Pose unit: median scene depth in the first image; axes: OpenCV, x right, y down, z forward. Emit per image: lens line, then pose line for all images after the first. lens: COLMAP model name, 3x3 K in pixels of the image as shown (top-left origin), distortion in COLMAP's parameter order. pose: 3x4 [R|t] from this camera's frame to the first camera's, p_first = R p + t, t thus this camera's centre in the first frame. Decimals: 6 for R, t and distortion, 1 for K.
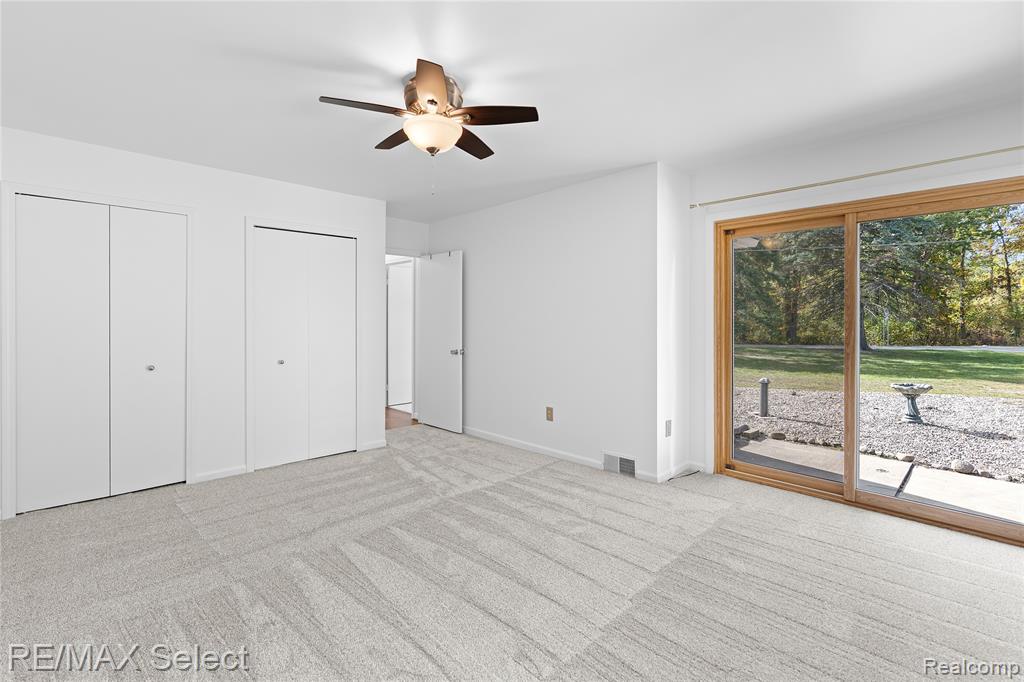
lens RADIAL K [[461.0, 0, 519.2], [0, 461.0, 315.9], [0, 0, 1]] dist [-0.015965, 0.006836]
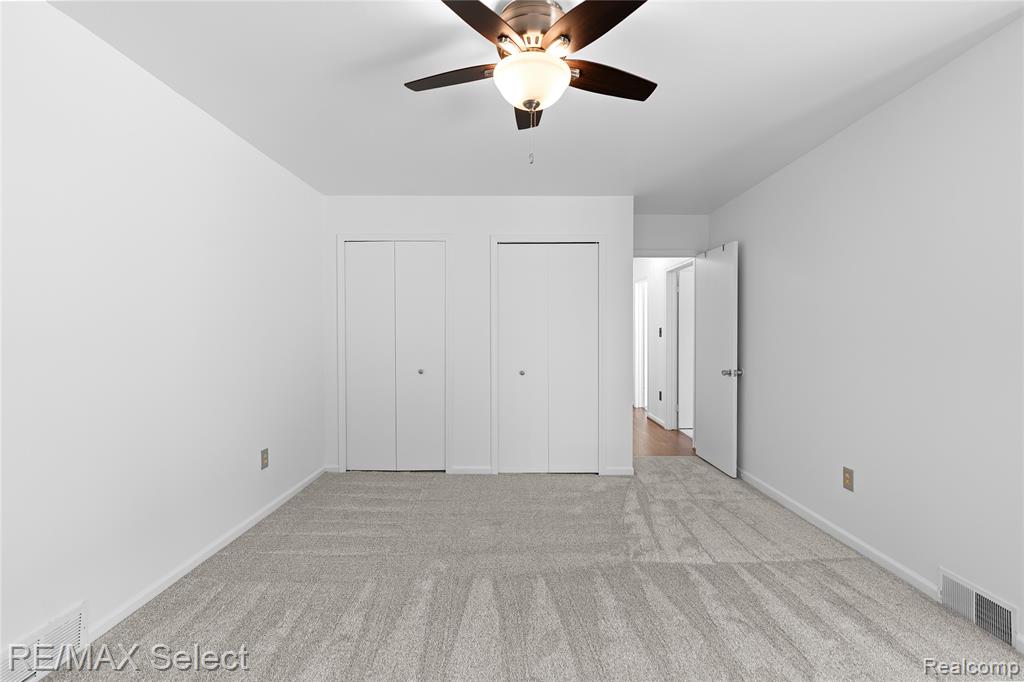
lens RADIAL K [[461.0, 0, 520.9], [0, 461.0, 335.2], [0, 0, 1]] dist [-0.015965, 0.006836]
pose [[0.723557, 0.001472, -0.690263, 0.208136], [0.007260, 0.999926, 0.009742, 0.007496], [0.690226, -0.012060, 0.723493, 0.284384]]
